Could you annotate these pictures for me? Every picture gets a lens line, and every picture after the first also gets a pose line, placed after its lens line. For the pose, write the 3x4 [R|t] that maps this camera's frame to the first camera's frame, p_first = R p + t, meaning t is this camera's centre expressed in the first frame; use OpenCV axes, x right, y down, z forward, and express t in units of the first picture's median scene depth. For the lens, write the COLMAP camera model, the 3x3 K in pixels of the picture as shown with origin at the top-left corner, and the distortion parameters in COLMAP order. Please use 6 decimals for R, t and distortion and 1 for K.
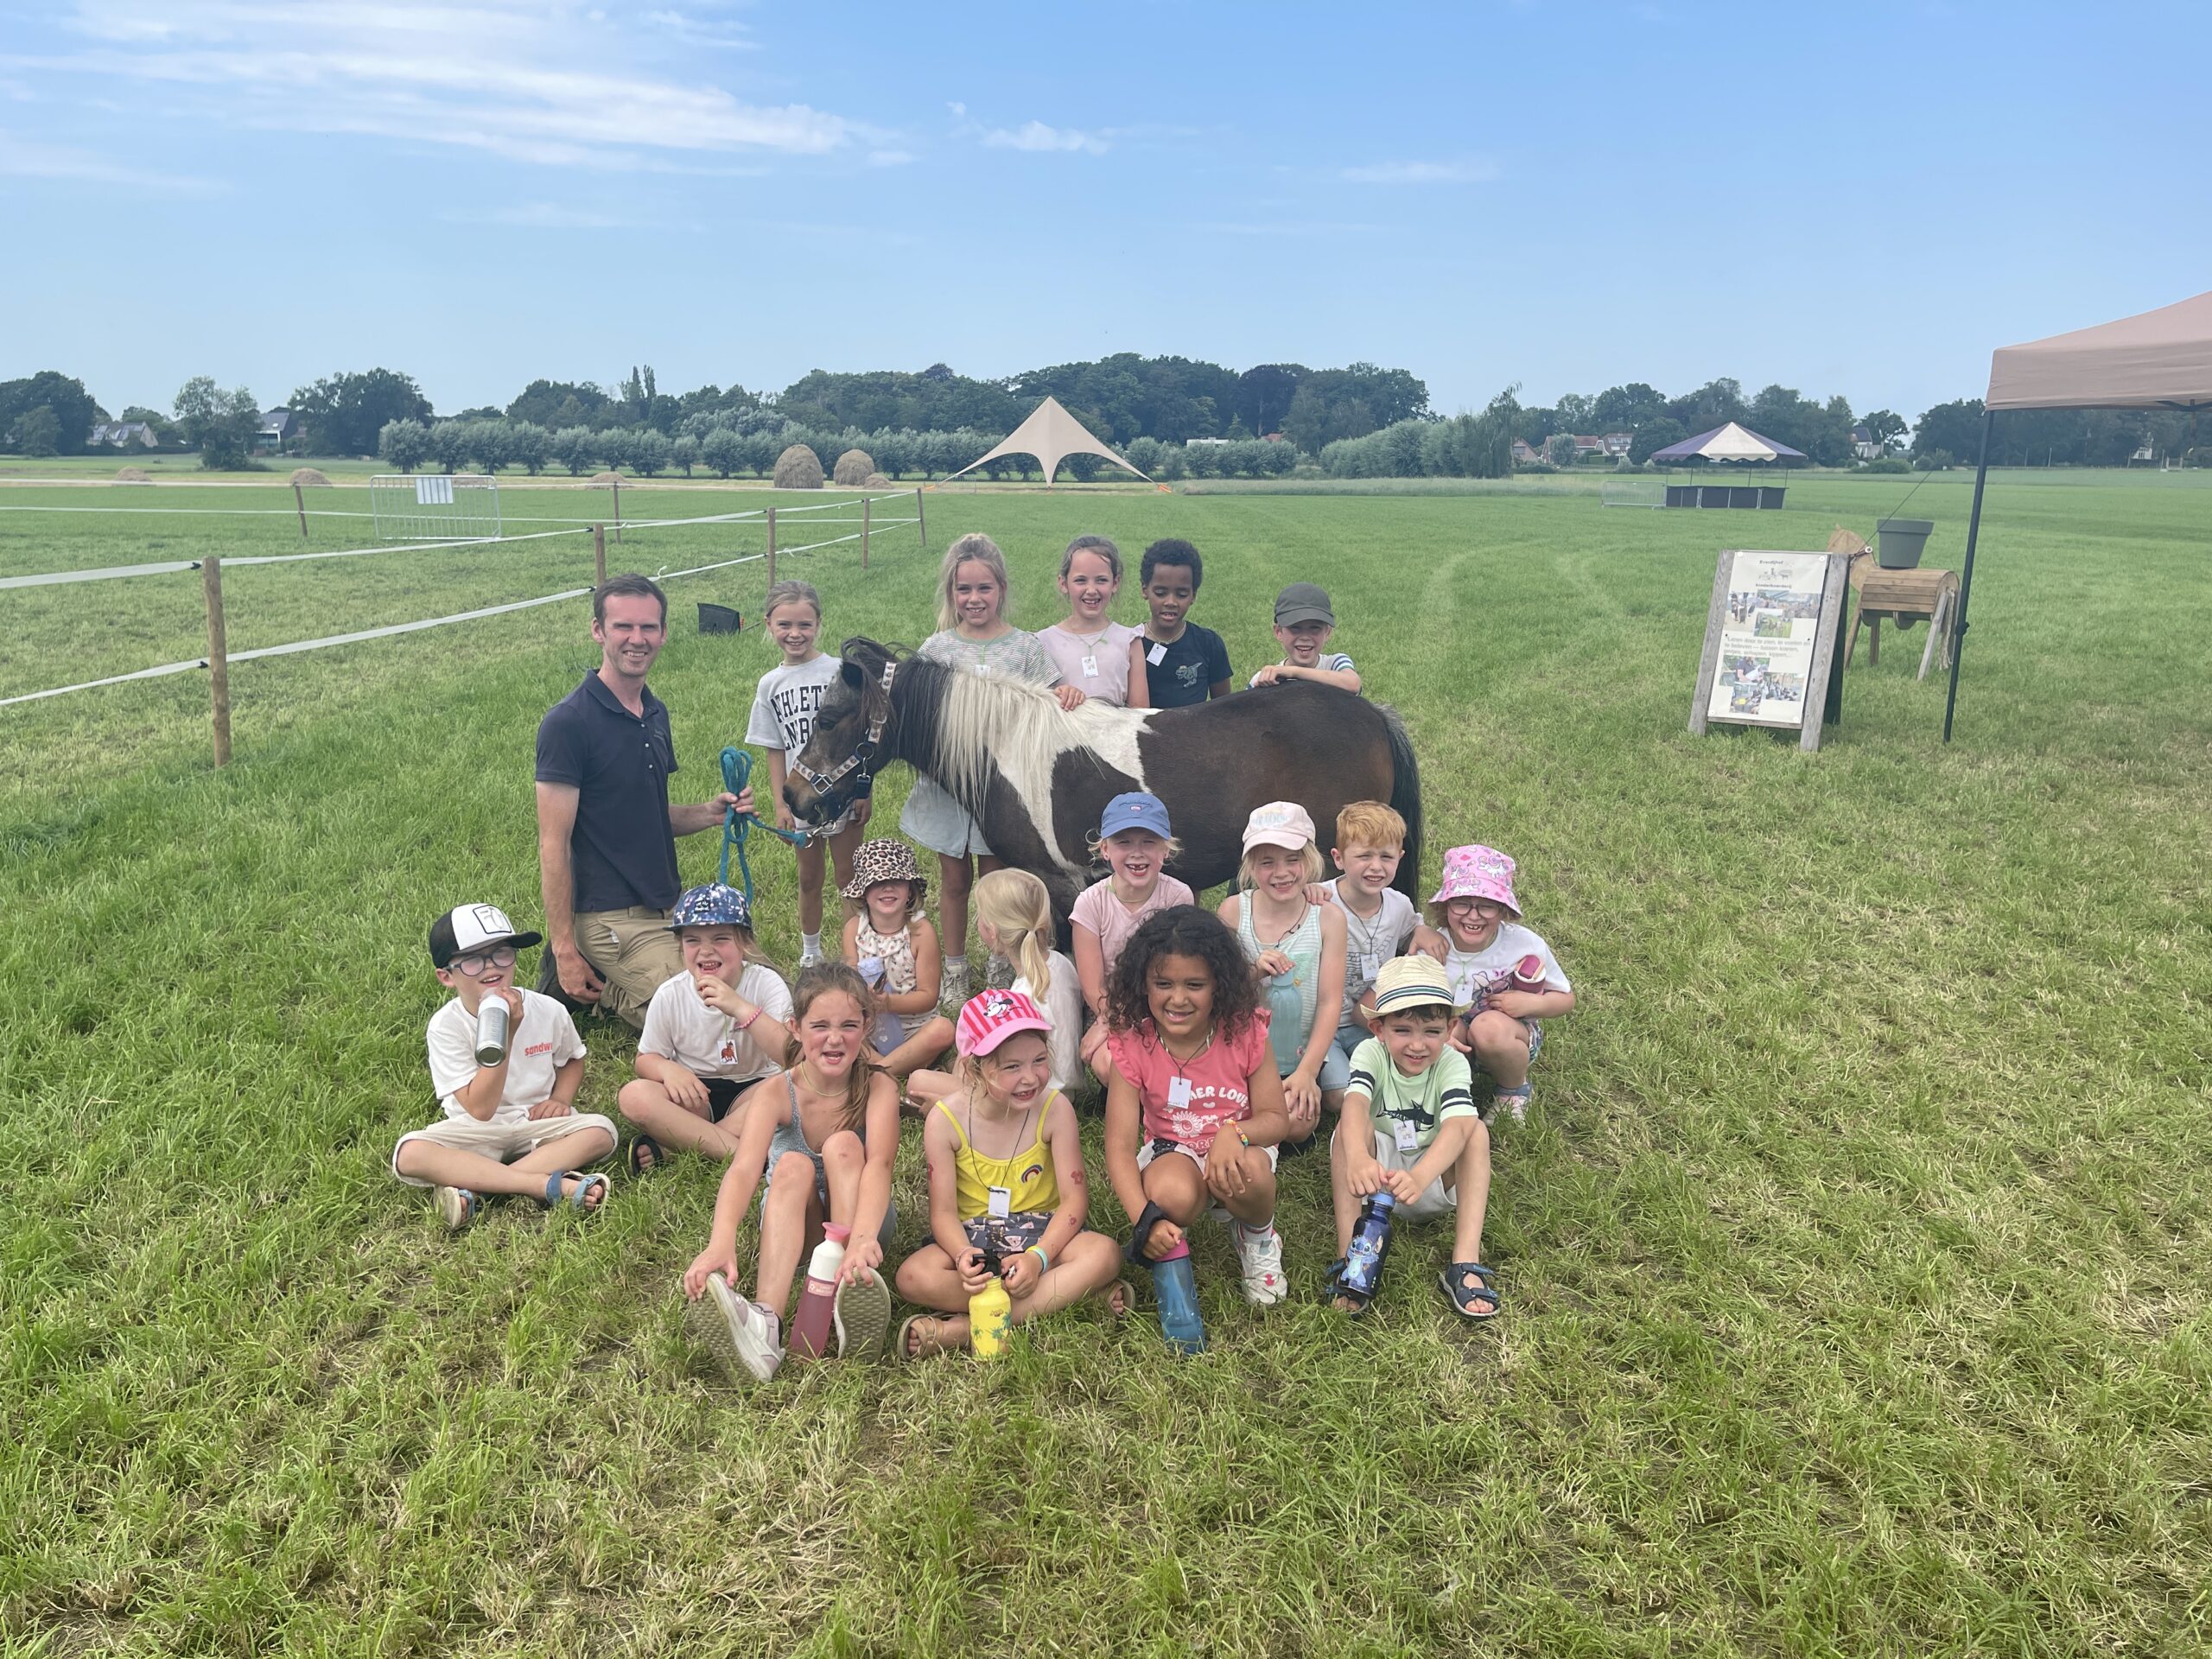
lens RADIAL K [[1571.4, 0, 1099.4], [0, 1571.4, 861.6], [0, 0, 1]] dist [0.048752, -0.070126]
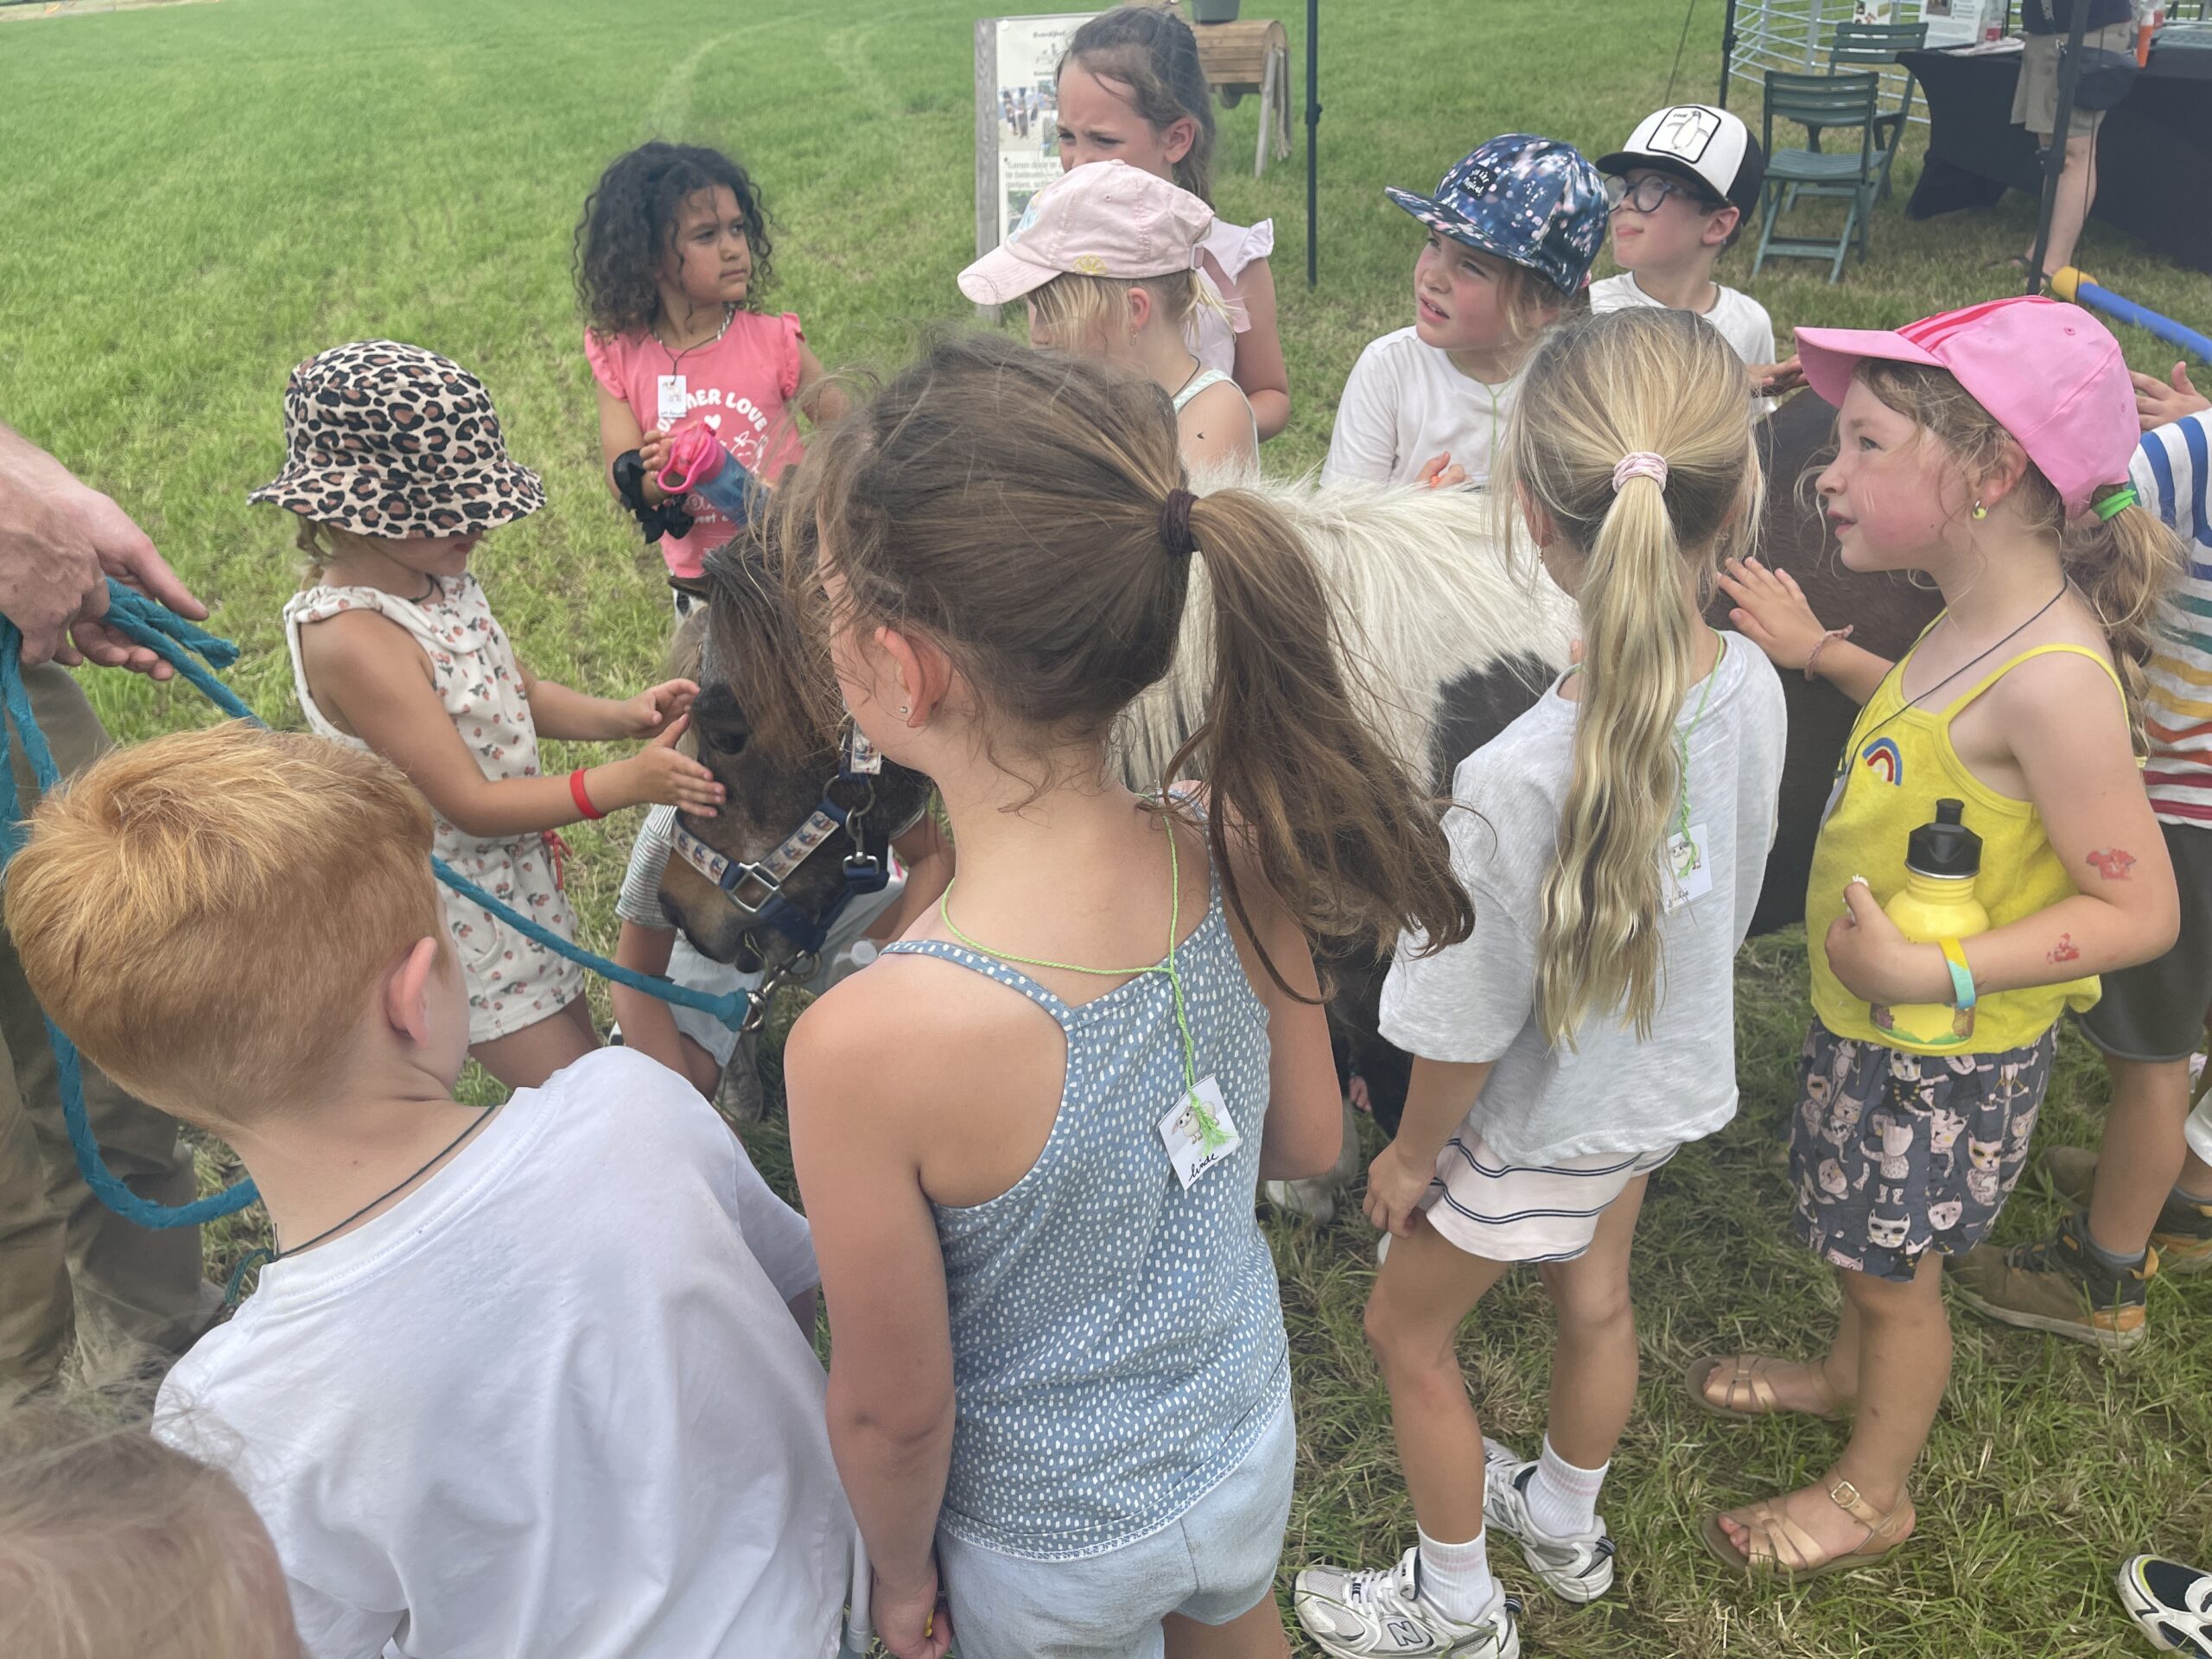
lens RADIAL K [[1571.4, 0, 1120.0], [0, 1571.4, 787.9], [0, 0, 1]] dist [0.048752, -0.070126]
pose [[0.910899, -0.246776, 0.330704, 0.125537], [0.156640, 0.948263, 0.276155, -0.055188], [-0.381743, -0.199747, 0.902426, 0.265979]]
